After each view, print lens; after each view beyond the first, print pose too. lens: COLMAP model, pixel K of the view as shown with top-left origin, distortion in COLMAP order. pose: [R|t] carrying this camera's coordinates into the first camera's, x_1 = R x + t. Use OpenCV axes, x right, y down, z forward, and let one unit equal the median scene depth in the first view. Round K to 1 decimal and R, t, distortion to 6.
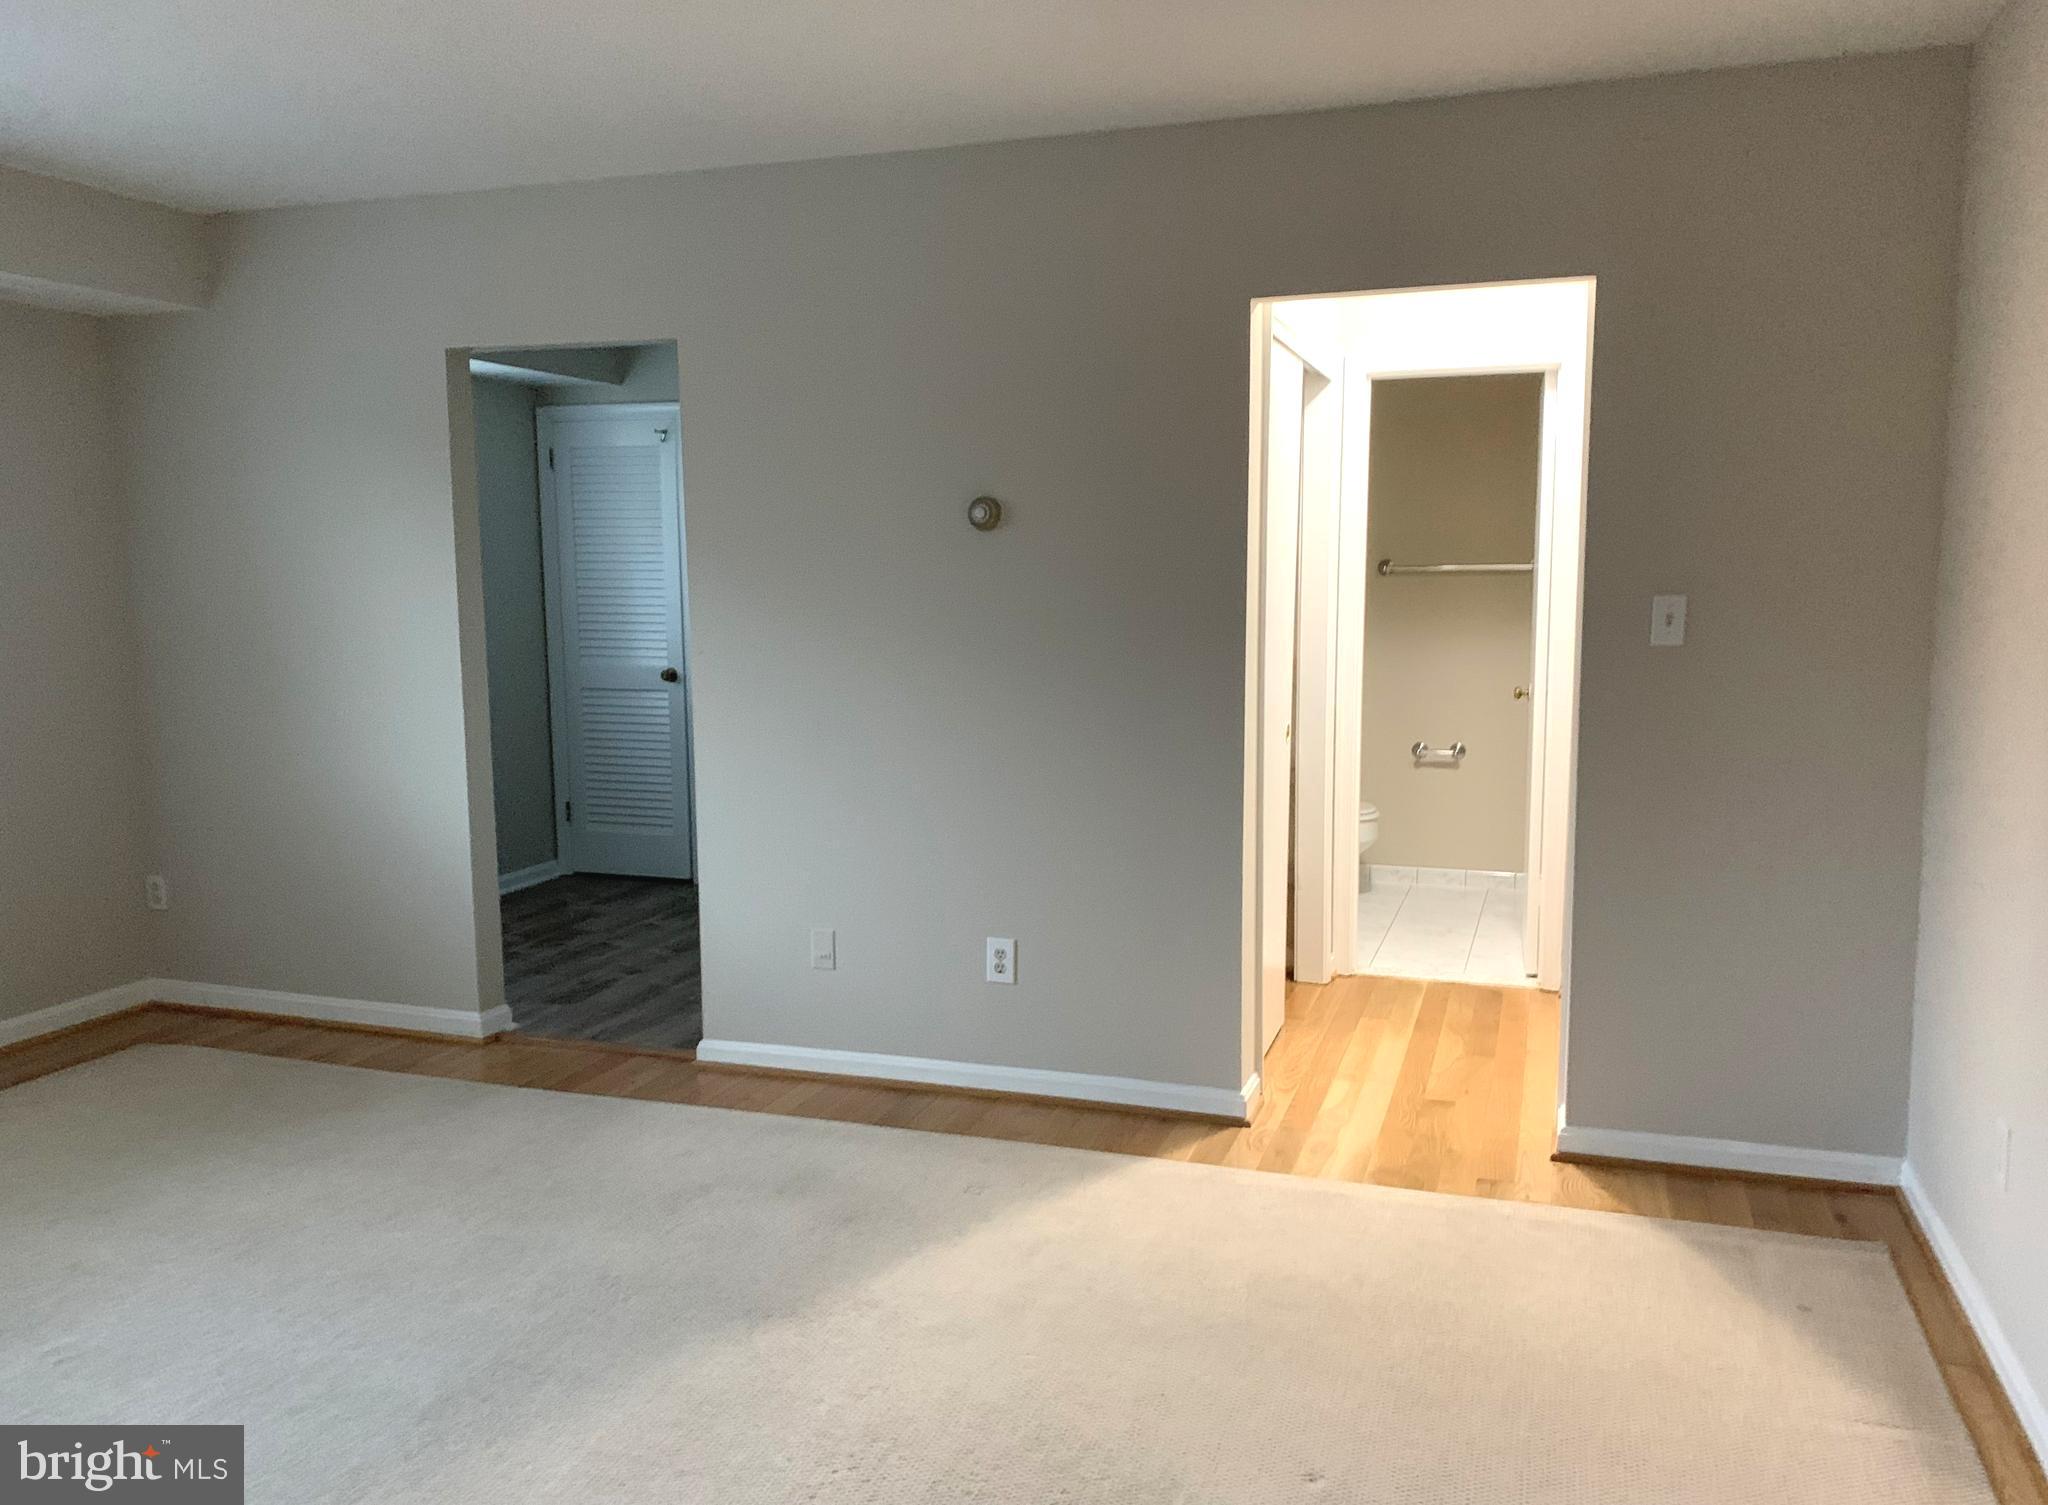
lens RADIAL K [[1538.5, 0, 1009.5], [0, 1538.5, 737.8], [0, 0, 1]] dist [0.030702, -0.010558]
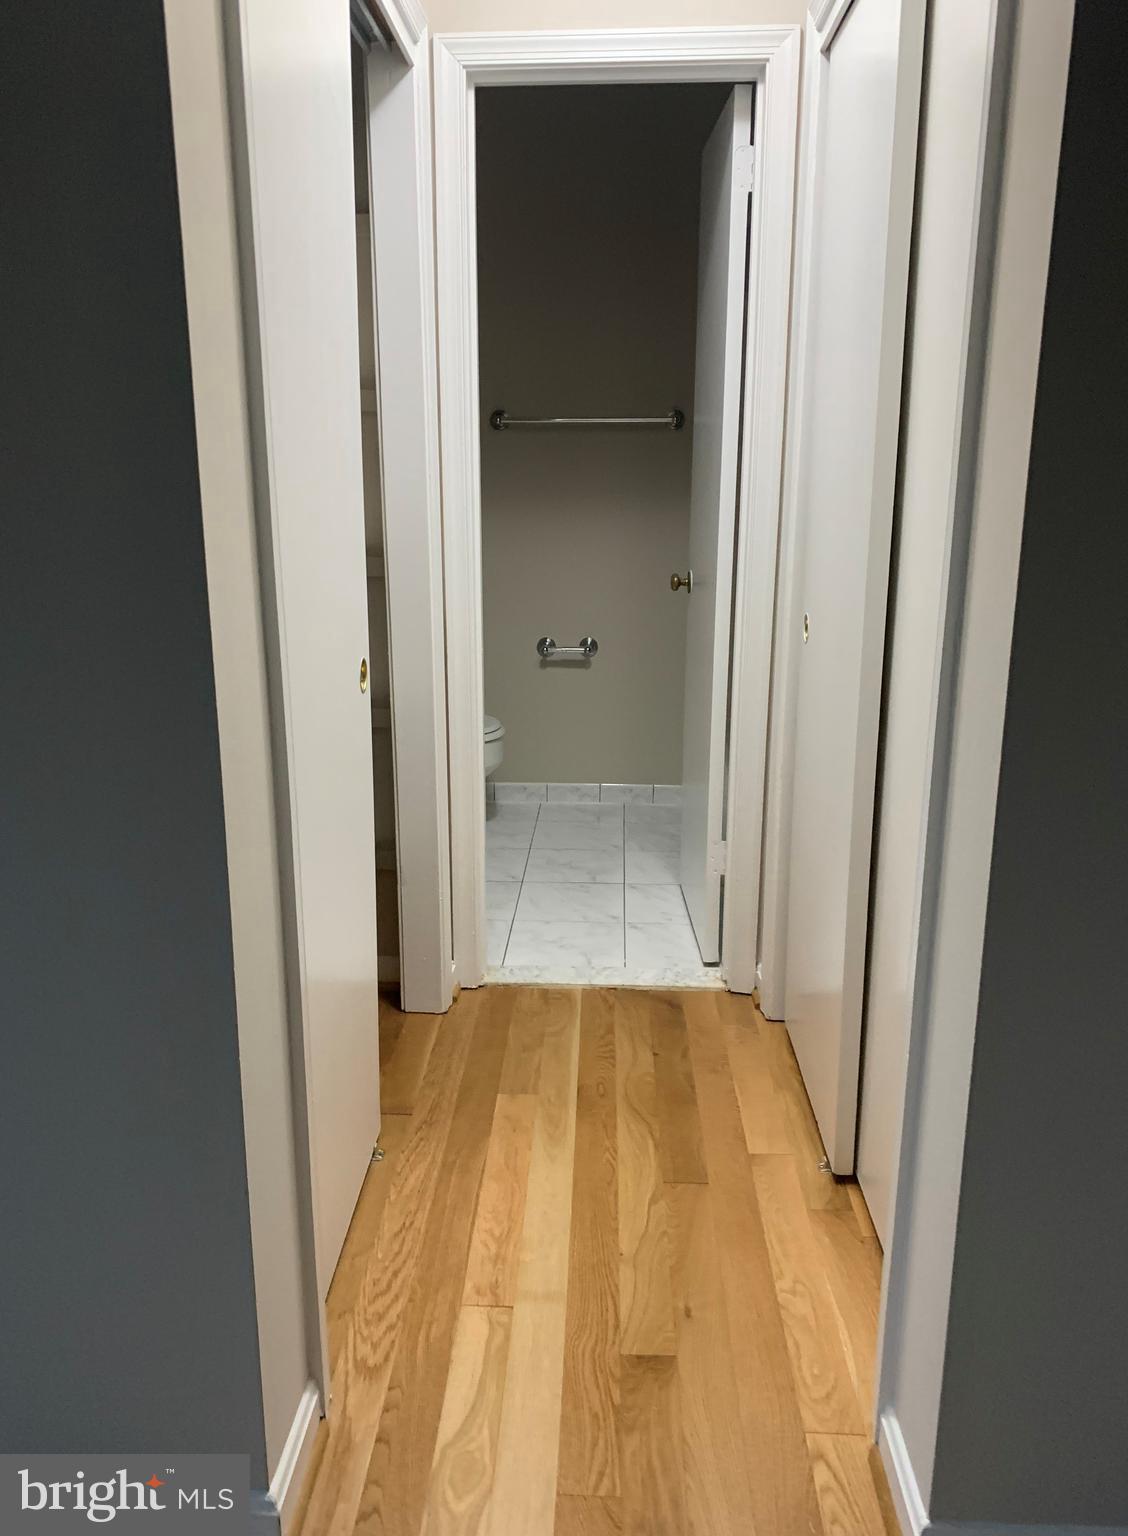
lens RADIAL K [[1153.9, 0, 550.2], [0, 1153.9, 777.2], [0, 0, 1]] dist [0.030702, -0.010558]
pose [[0.957646, -0.073395, 0.278438, 0.117603], [0.029079, 0.986677, 0.160070, -0.031155], [-0.286477, -0.145194, 0.947022, 0.526883]]
